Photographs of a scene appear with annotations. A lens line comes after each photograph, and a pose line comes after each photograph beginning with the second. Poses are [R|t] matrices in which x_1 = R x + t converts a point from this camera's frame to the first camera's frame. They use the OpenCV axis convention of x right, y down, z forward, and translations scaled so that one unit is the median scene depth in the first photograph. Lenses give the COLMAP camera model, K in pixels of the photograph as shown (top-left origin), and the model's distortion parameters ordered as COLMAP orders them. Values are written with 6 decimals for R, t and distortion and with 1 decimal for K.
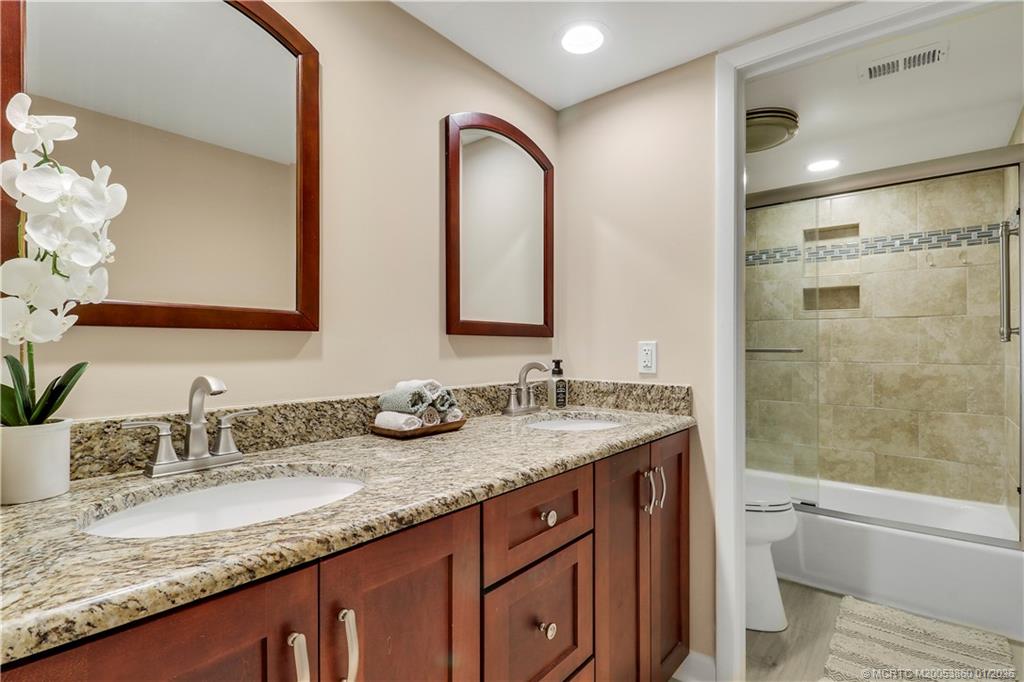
lens RADIAL K [[482.2, 0, 512.1], [0, 482.2, 345.3], [0, 0, 1]] dist [0.006900, -0.014231]
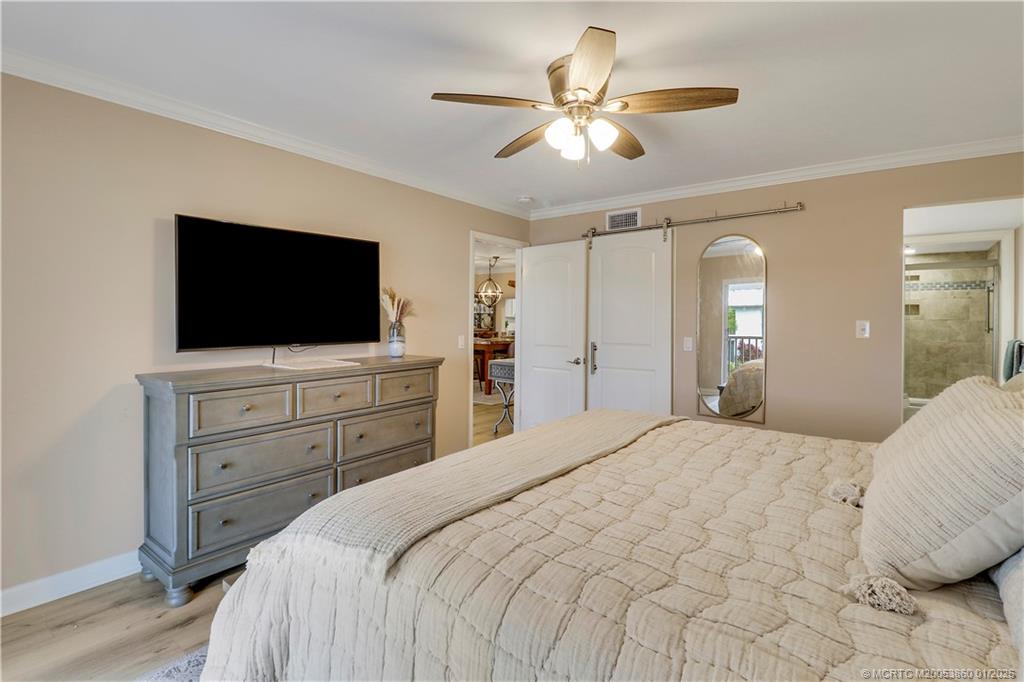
lens RADIAL K [[482.2, 0, 506.2], [0, 482.2, 323.0], [0, 0, 1]] dist [0.006900, -0.014231]
pose [[0.999518, 0.004740, 0.030680, -1.243512], [-0.004975, 0.999959, 0.007594, -0.052875], [-0.030643, -0.007743, 0.999500, -1.136499]]
